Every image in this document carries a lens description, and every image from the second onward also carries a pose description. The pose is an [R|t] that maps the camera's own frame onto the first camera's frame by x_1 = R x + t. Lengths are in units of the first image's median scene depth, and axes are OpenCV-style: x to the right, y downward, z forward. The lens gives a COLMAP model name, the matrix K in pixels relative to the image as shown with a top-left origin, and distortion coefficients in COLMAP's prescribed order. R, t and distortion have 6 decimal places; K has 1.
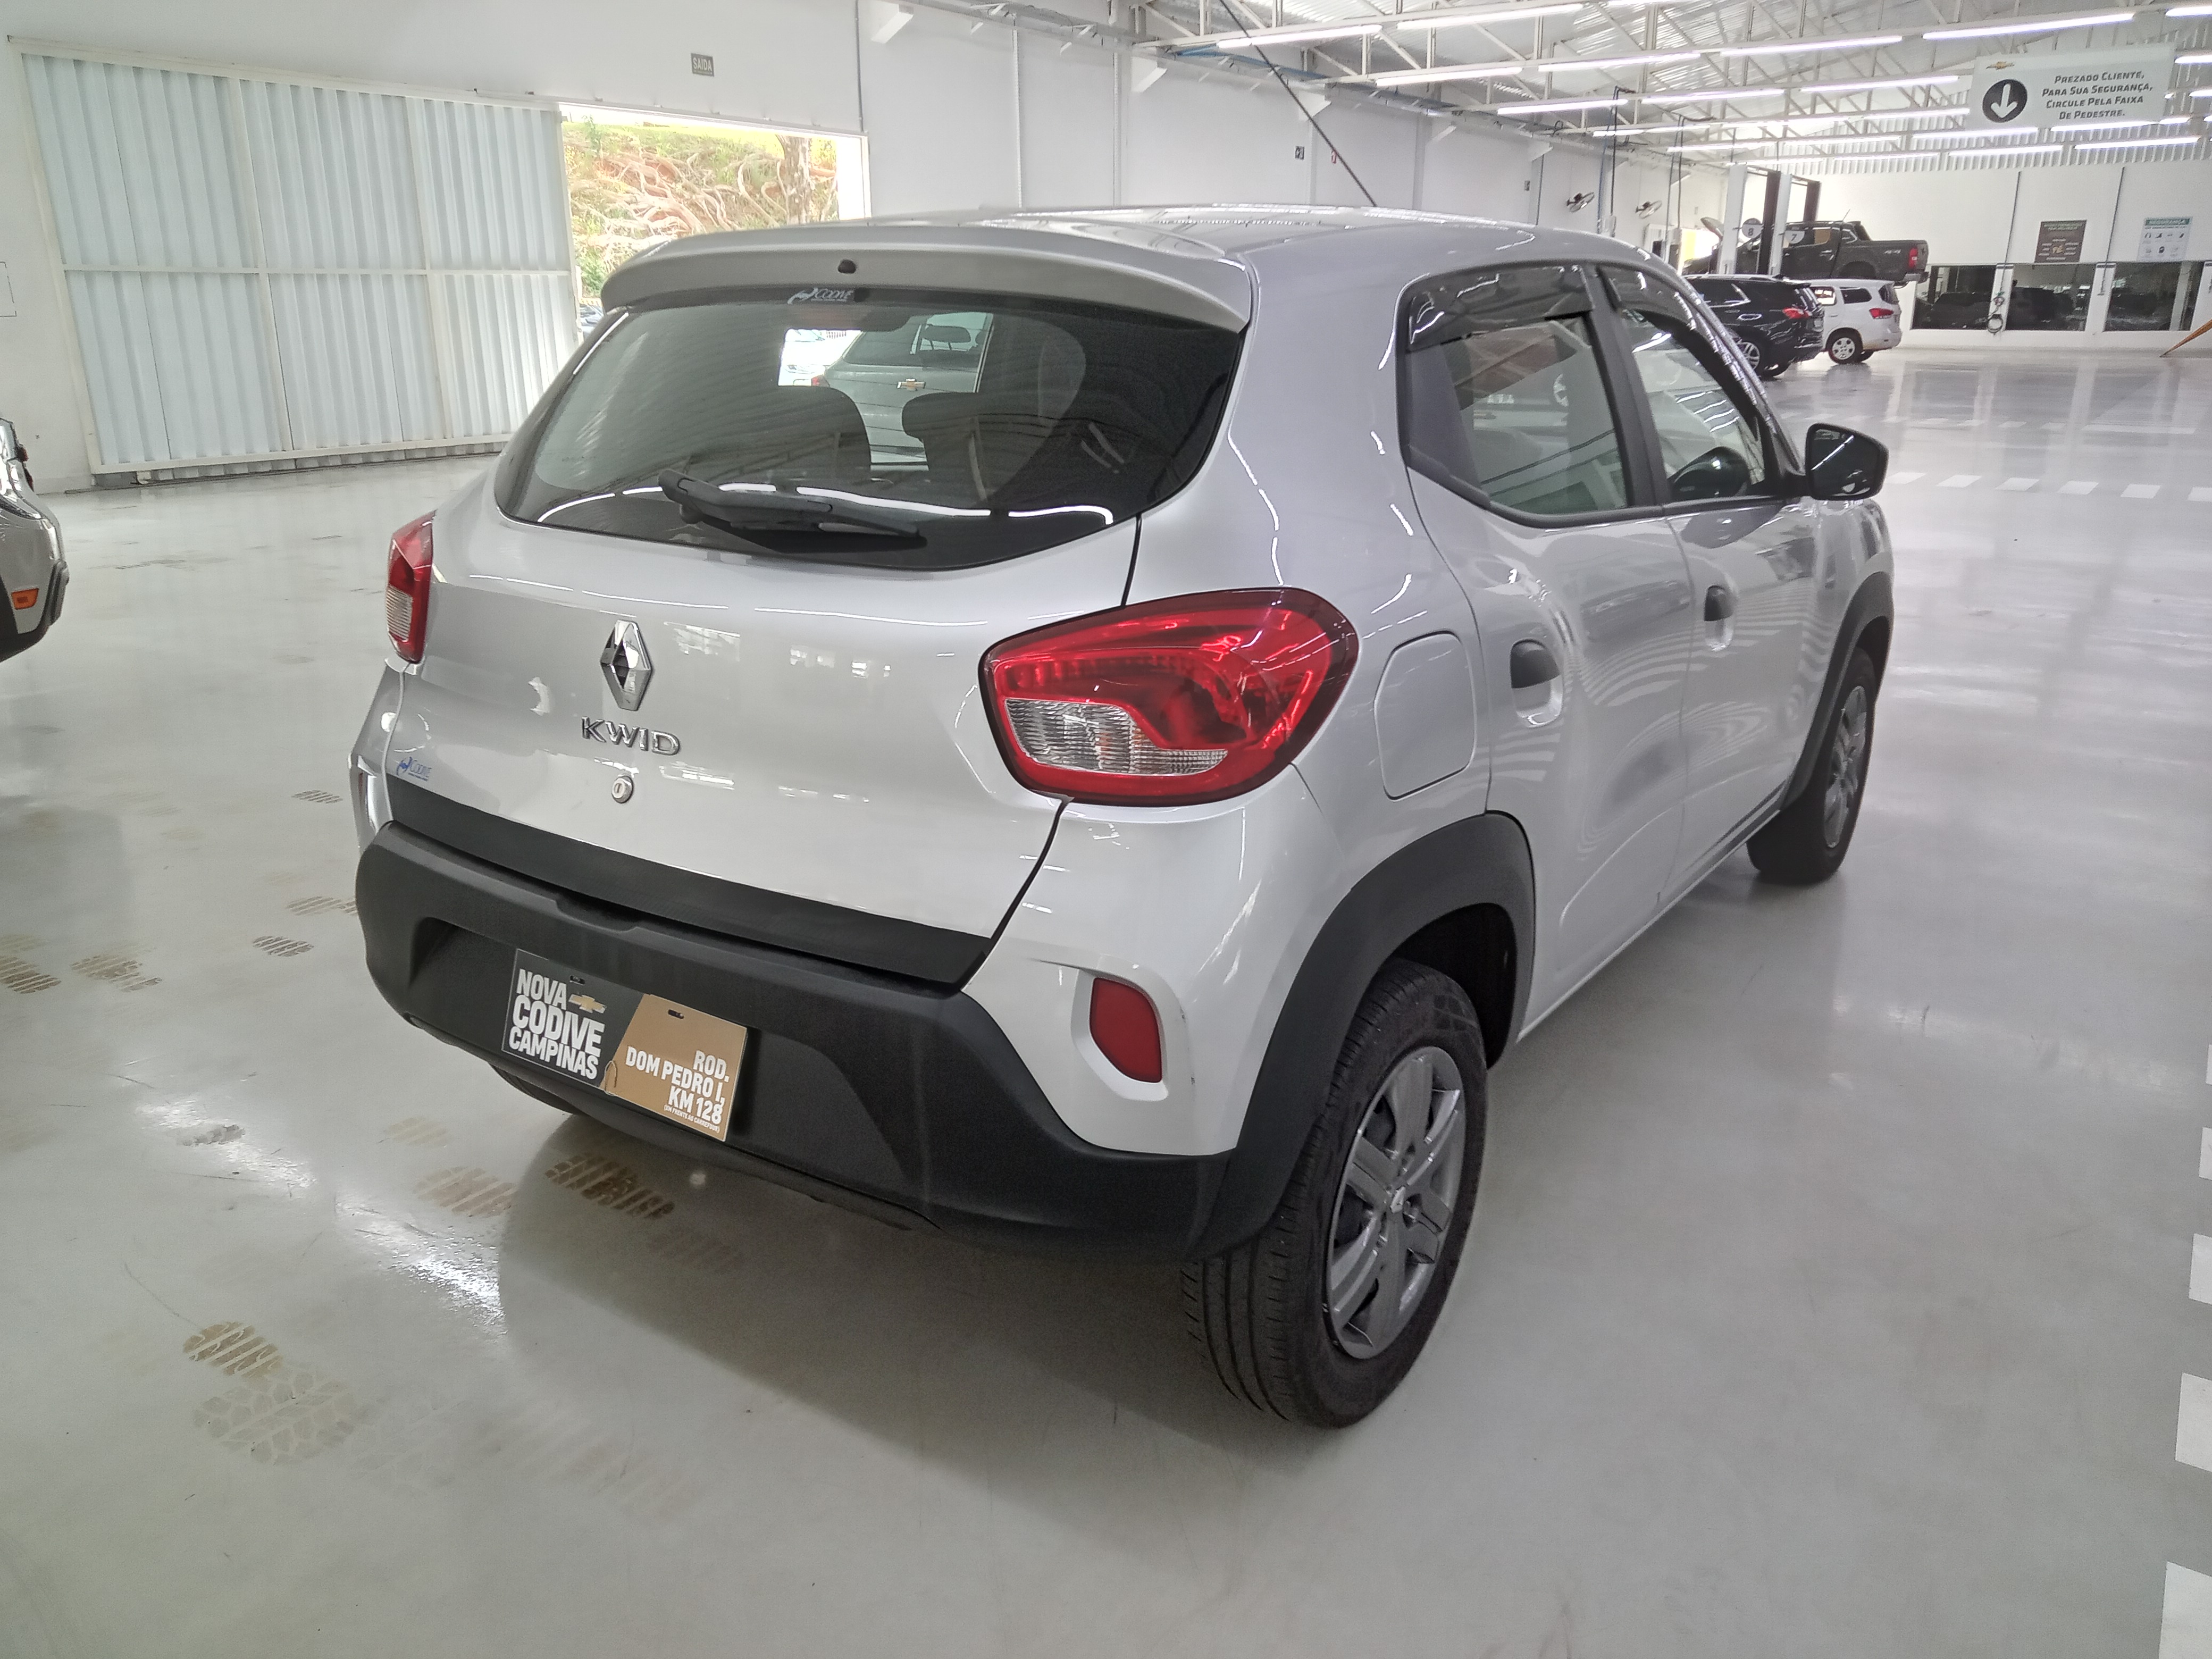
lens RADIAL K [[1605.4, 0, 1106.0], [0, 1605.4, 829.5], [0, 0, 1]] dist [-0.034677, 0.036484]
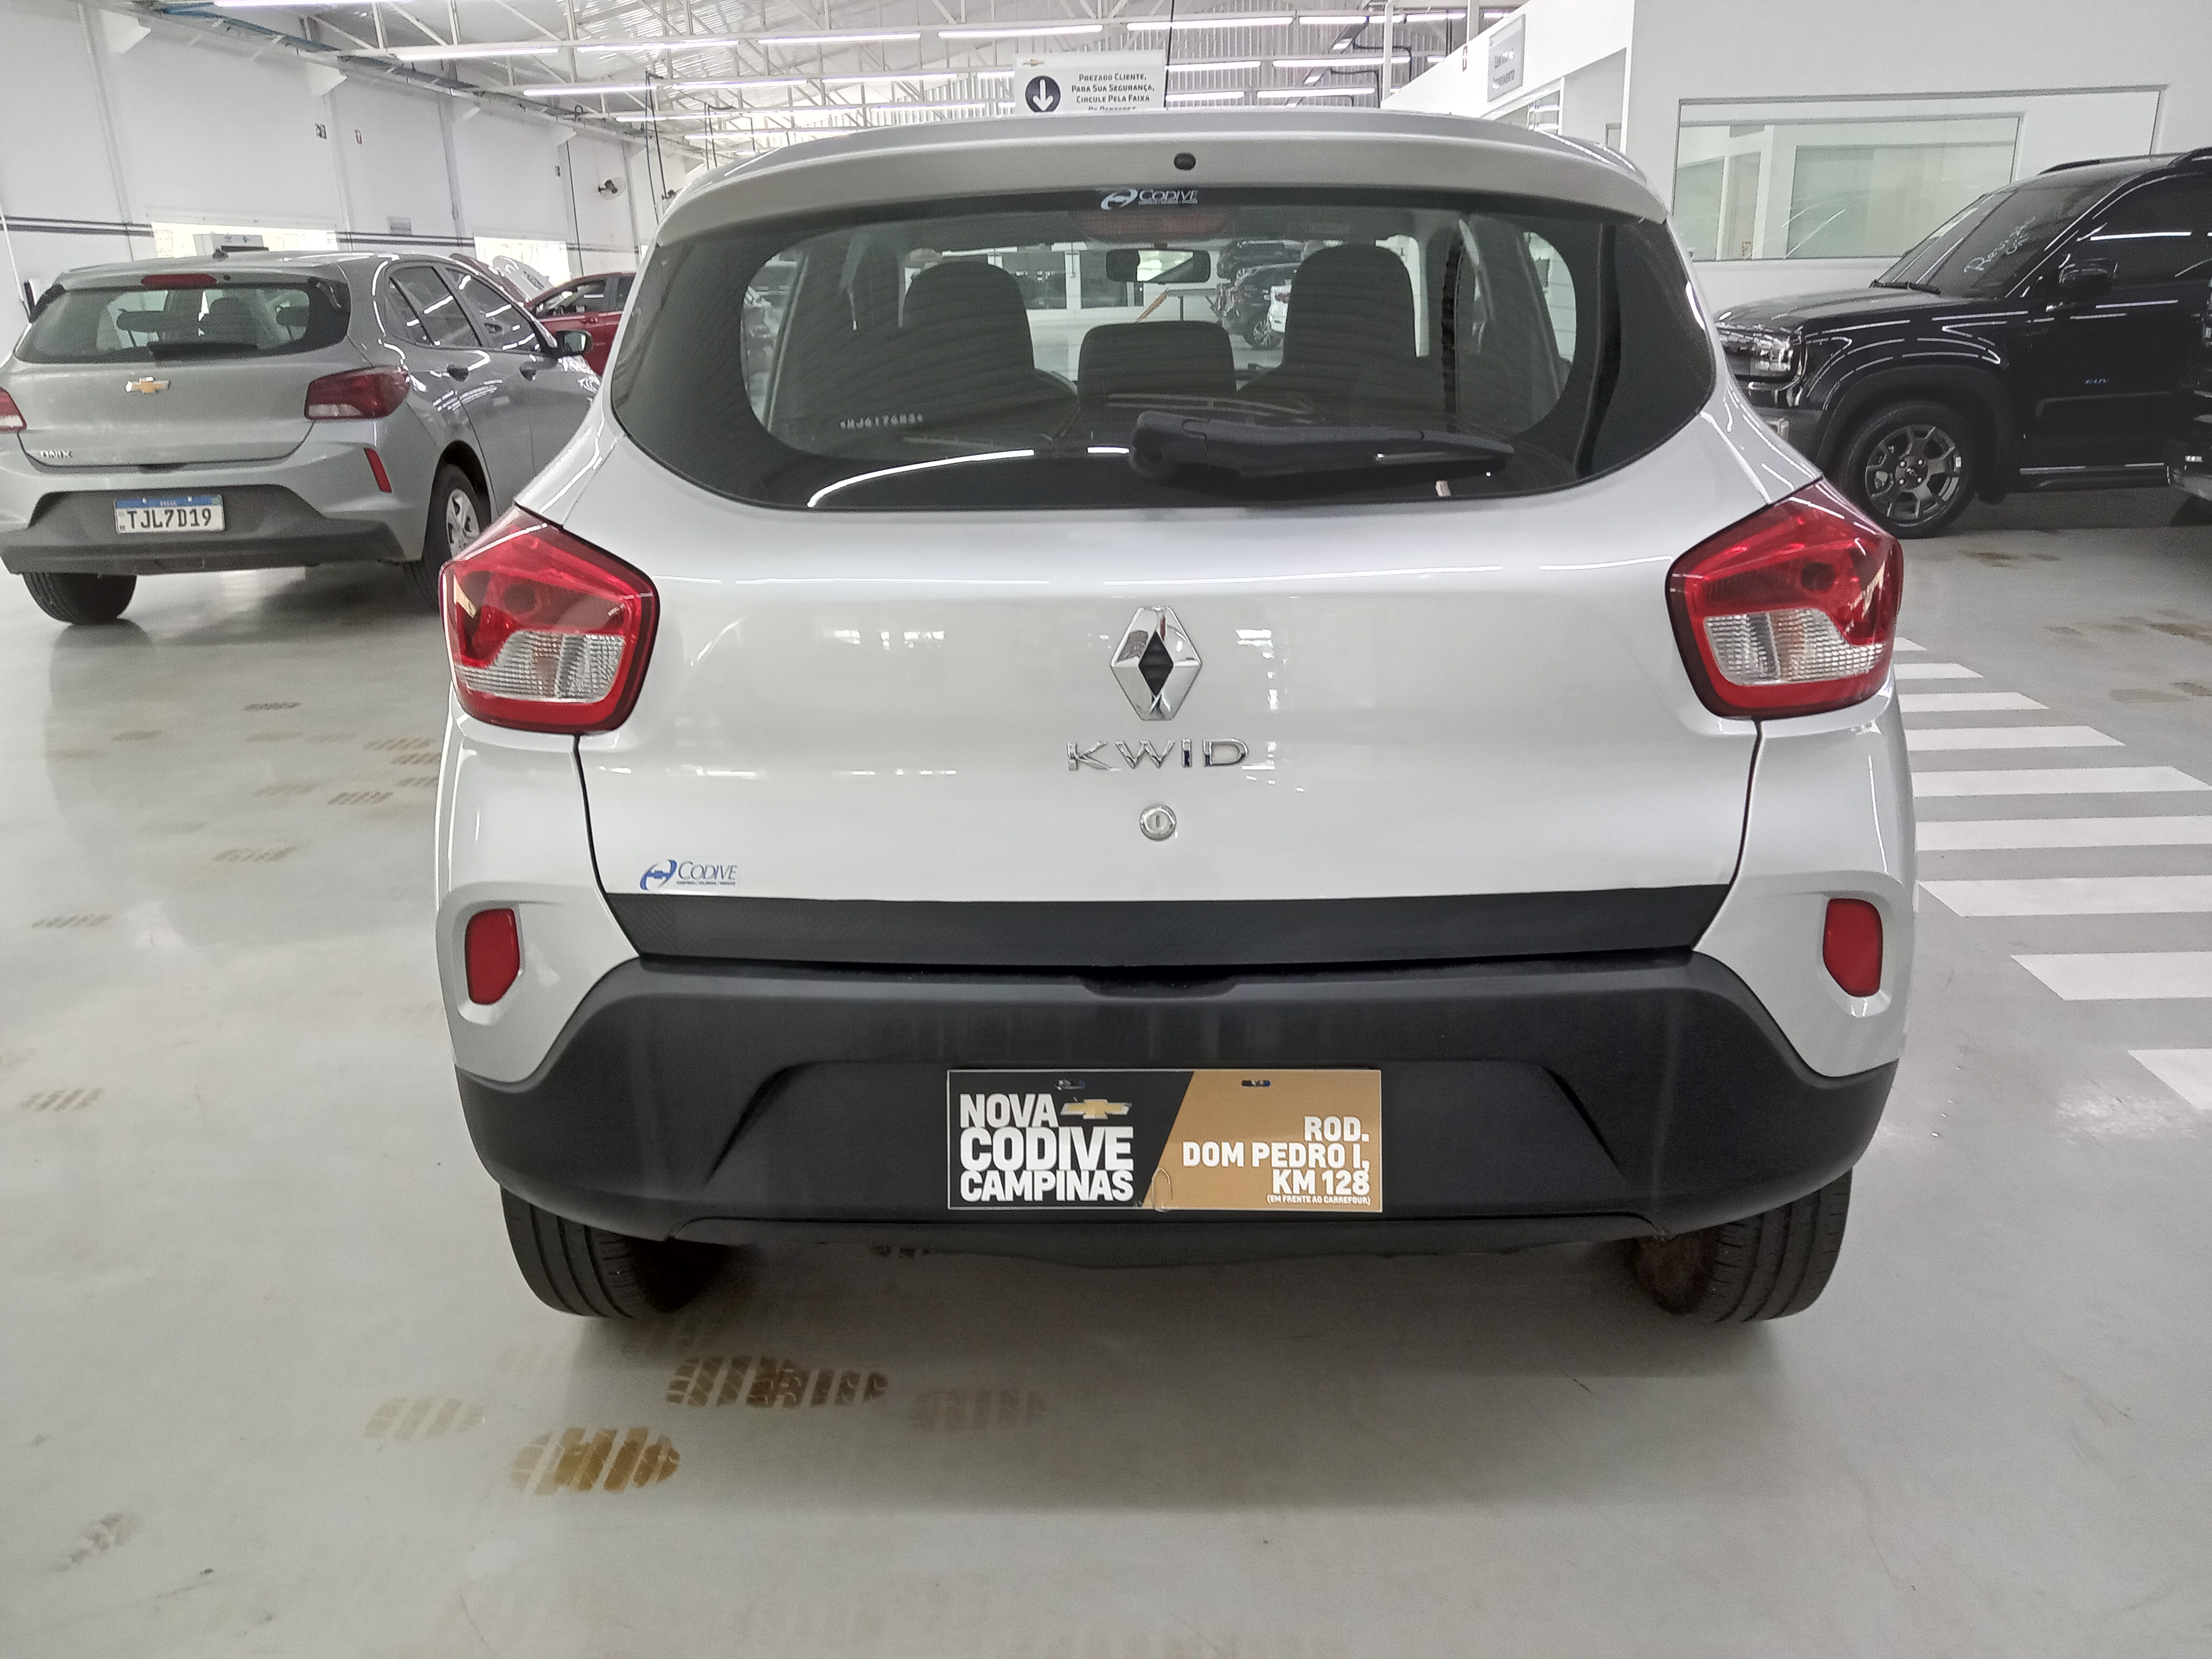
lens RADIAL K [[1605.4, 0, 1106.0], [0, 1605.4, 829.5], [0, 0, 1]] dist [-0.034677, 0.036484]
pose [[0.850011, -0.189771, 0.491394, -0.666595], [0.186375, 0.980858, 0.056408, -0.065810], [-0.492693, 0.043636, 0.869109, 0.312252]]
